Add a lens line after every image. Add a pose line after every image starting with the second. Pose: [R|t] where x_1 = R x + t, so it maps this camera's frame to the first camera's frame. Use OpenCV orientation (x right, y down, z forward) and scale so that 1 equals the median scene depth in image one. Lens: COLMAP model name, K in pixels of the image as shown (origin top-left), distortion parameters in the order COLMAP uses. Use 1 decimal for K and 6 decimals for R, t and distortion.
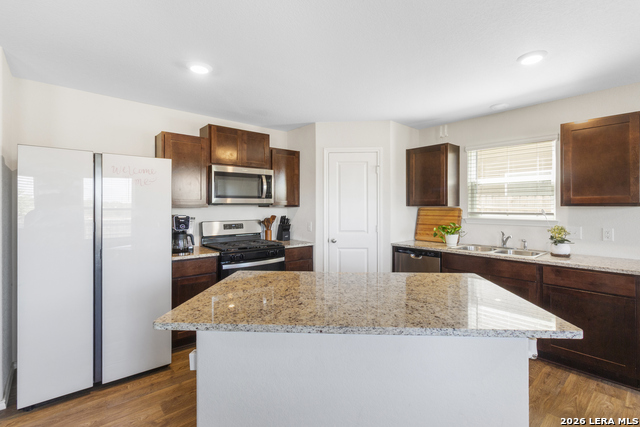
lens RADIAL K [[298.1, 0, 329.3], [0, 298.1, 206.1], [0, 0, 1]] dist [-0.001339, -0.000028]
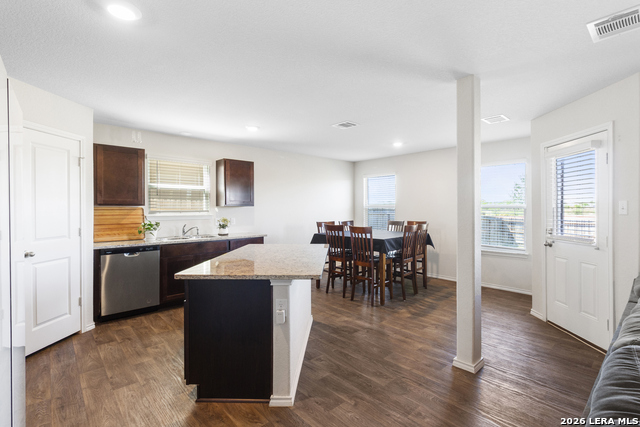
lens RADIAL K [[302.5, 0, 332.6], [0, 302.5, 211.0], [0, 0, 1]] dist [0.000842, 0.000195]
pose [[-0.036131, -0.011108, 0.999285, -0.721412], [-0.001395, 0.999938, 0.011065, 0.005901], [-0.999346, -0.000995, -0.036144, 0.317779]]
